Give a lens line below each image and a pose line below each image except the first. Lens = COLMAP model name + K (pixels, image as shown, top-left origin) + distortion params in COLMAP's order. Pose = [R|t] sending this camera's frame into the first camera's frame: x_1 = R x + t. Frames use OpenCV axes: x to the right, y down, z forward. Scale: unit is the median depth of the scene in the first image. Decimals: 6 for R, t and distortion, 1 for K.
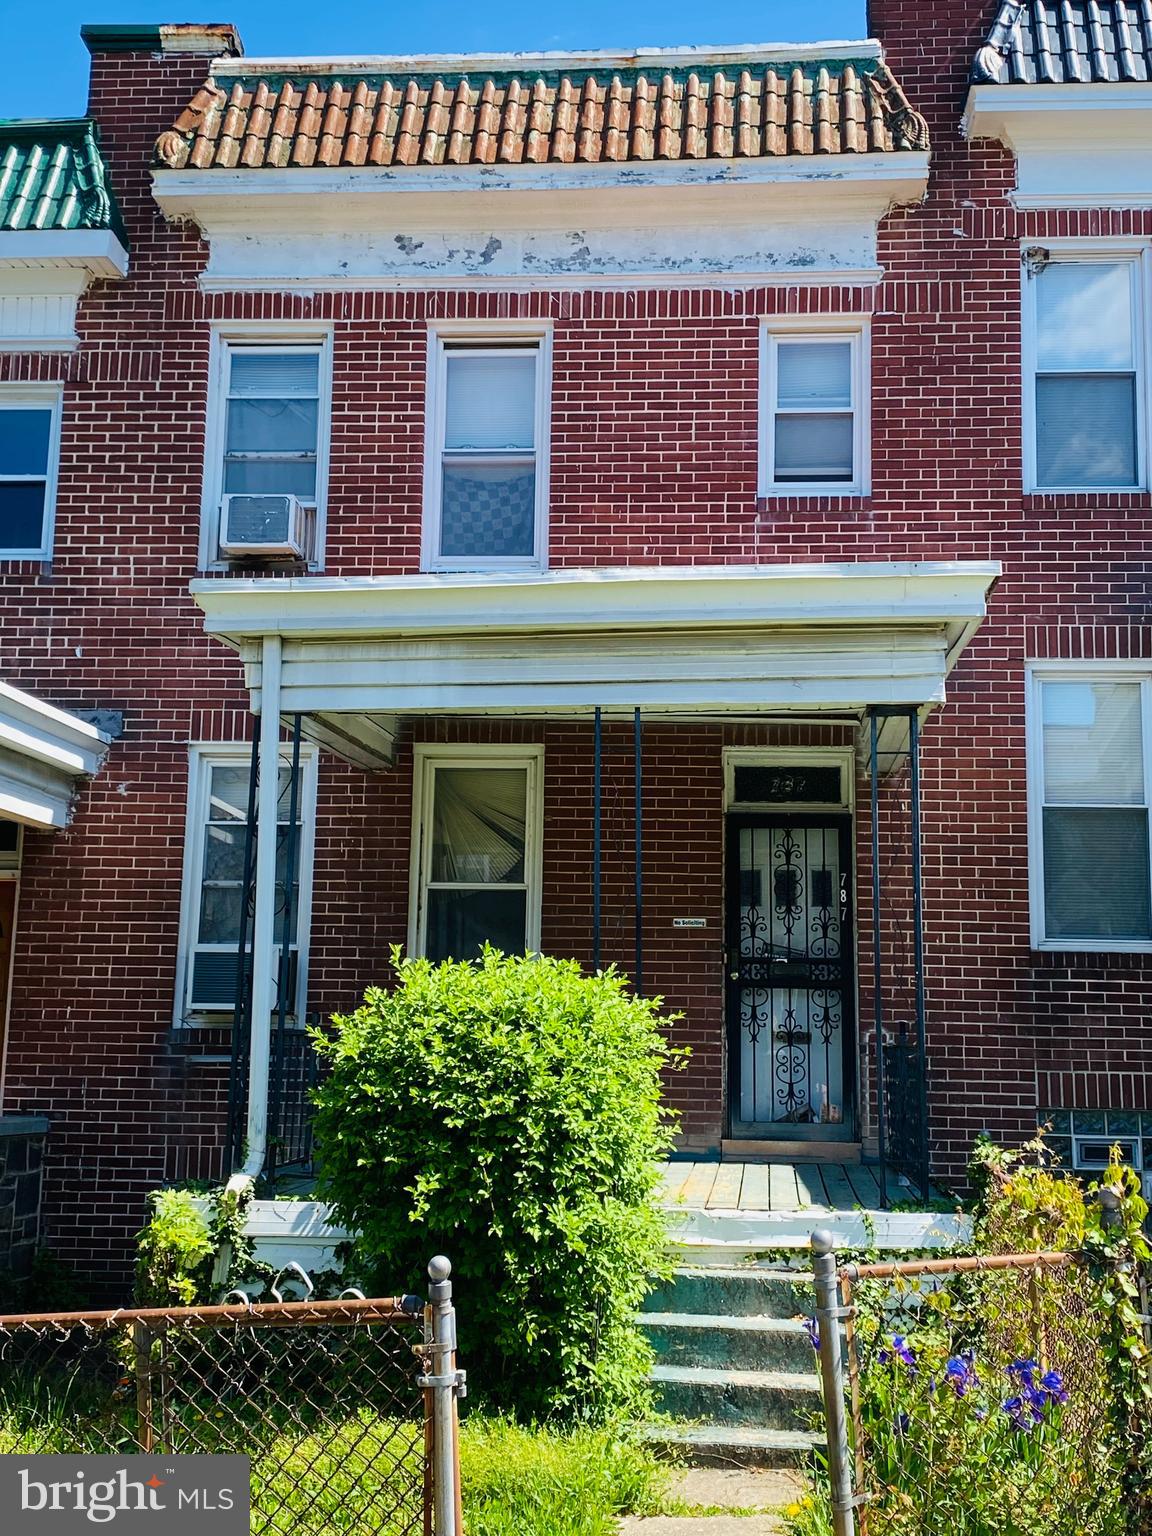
lens RADIAL K [[1890.2, 0, 576.5], [0, 1890.2, 769.7], [0, 0, 1]] dist [-0.036384, 0.000000]
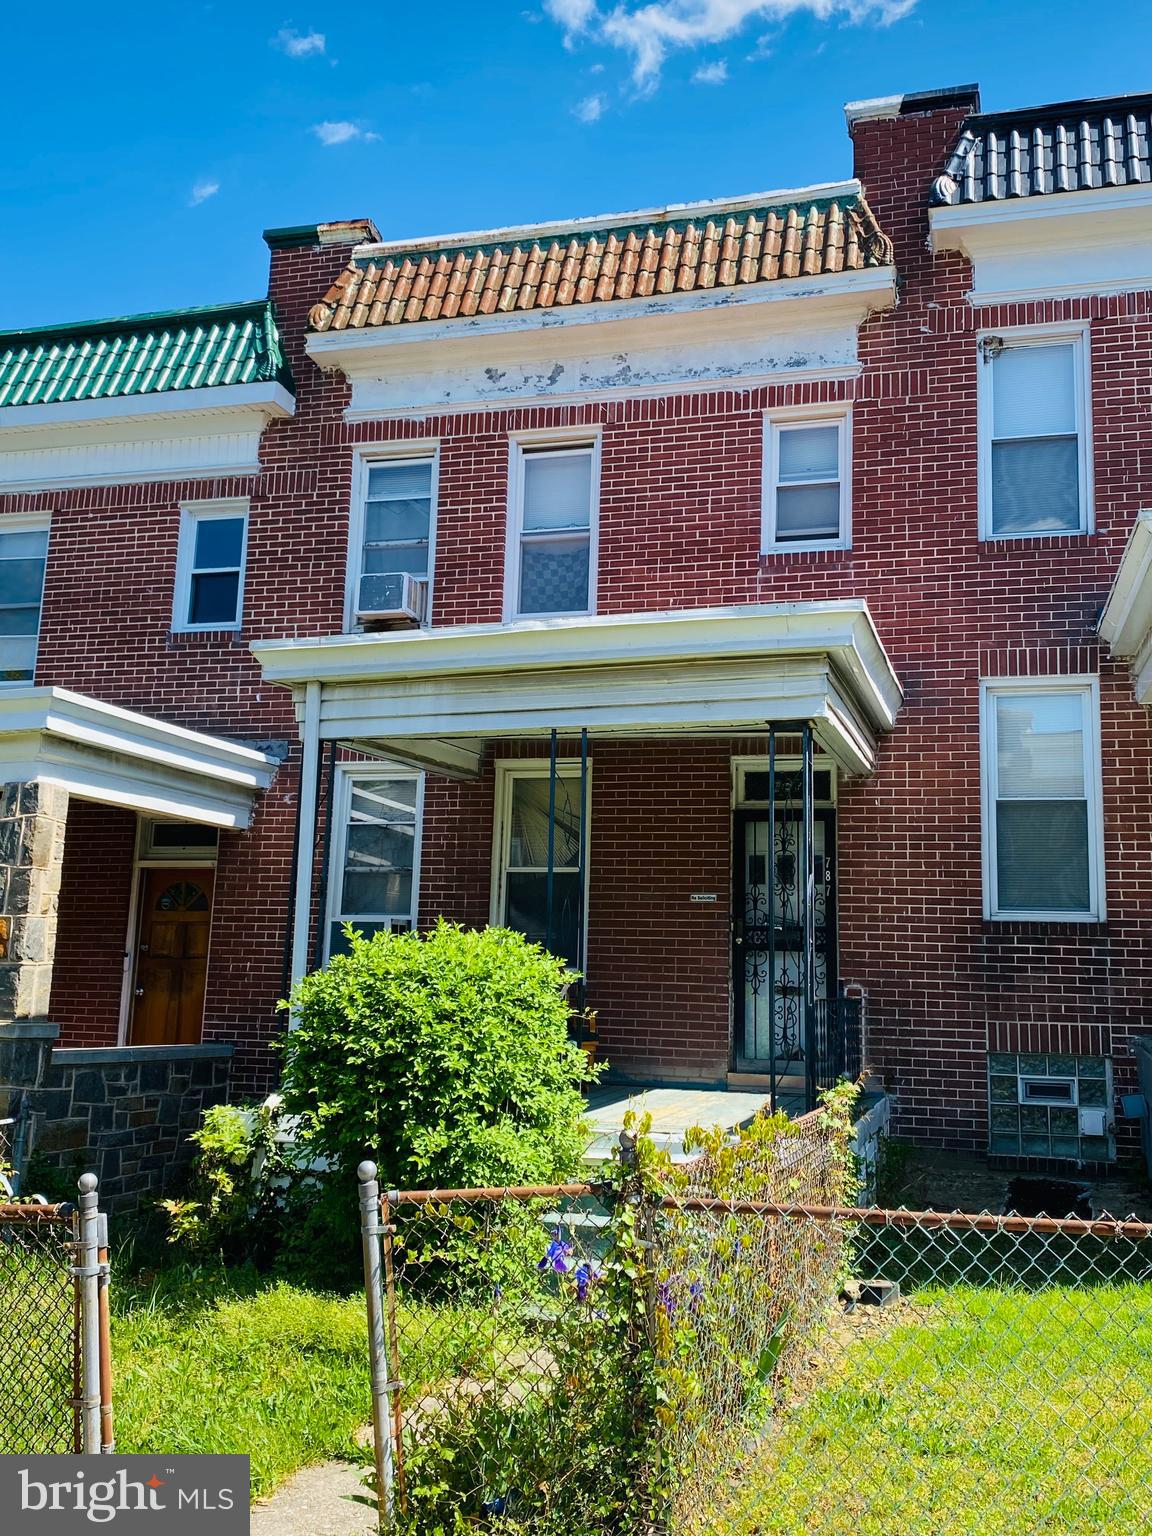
lens RADIAL K [[1440.4, 0, 578.8], [0, 1440.4, 764.4], [0, 0, 1]] dist [-0.038373, 0.000000]
pose [[0.977907, -0.023013, -0.207769, 0.173163], [0.021399, 0.999721, -0.010014, 0.000316], [0.207941, 0.005347, 0.978127, 0.049478]]
